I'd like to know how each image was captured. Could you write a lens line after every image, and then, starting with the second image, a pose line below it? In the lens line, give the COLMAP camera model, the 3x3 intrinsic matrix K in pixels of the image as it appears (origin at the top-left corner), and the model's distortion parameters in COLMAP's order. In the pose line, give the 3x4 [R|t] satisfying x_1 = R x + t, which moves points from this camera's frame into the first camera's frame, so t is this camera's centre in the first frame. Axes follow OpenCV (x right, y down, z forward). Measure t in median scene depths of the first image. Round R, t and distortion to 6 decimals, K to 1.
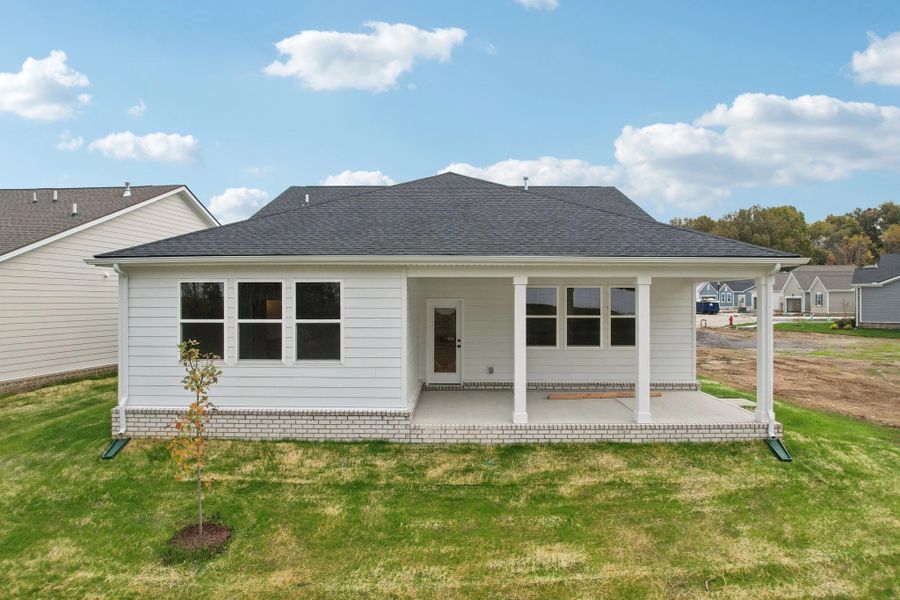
lens RADIAL K [[563.6, 0, 450.0], [0, 563.6, 300.0], [0, 0, 1]] dist [-0.045645, 0.000289]
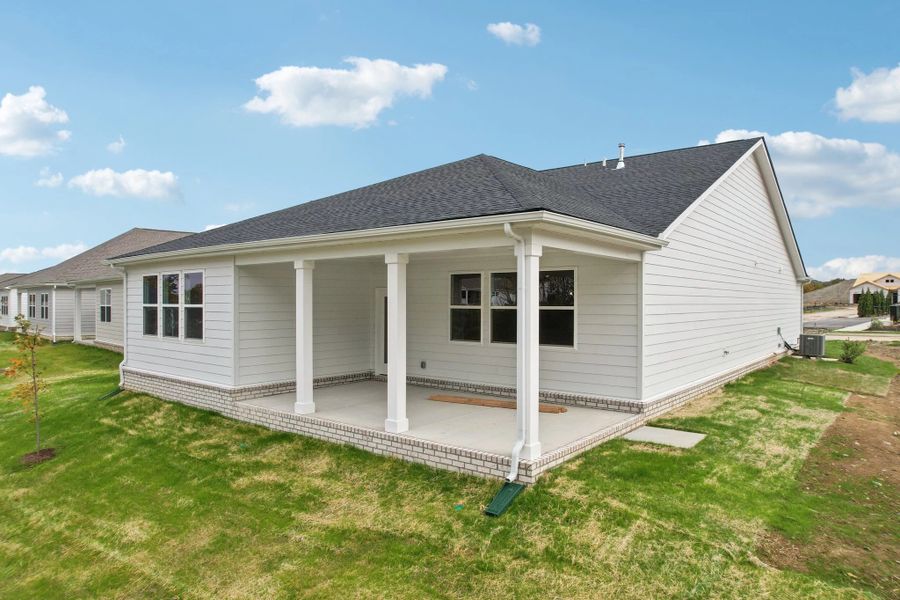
lens RADIAL K [[574.8, 0, 448.2], [0, 574.8, 296.4], [0, 0, 1]] dist [-0.003117, -0.000124]
pose [[0.807686, 0.010915, -0.589512, 0.912812], [-0.003129, 0.999894, 0.014227, -0.000035], [0.589605, -0.009646, 0.807634, 0.339970]]
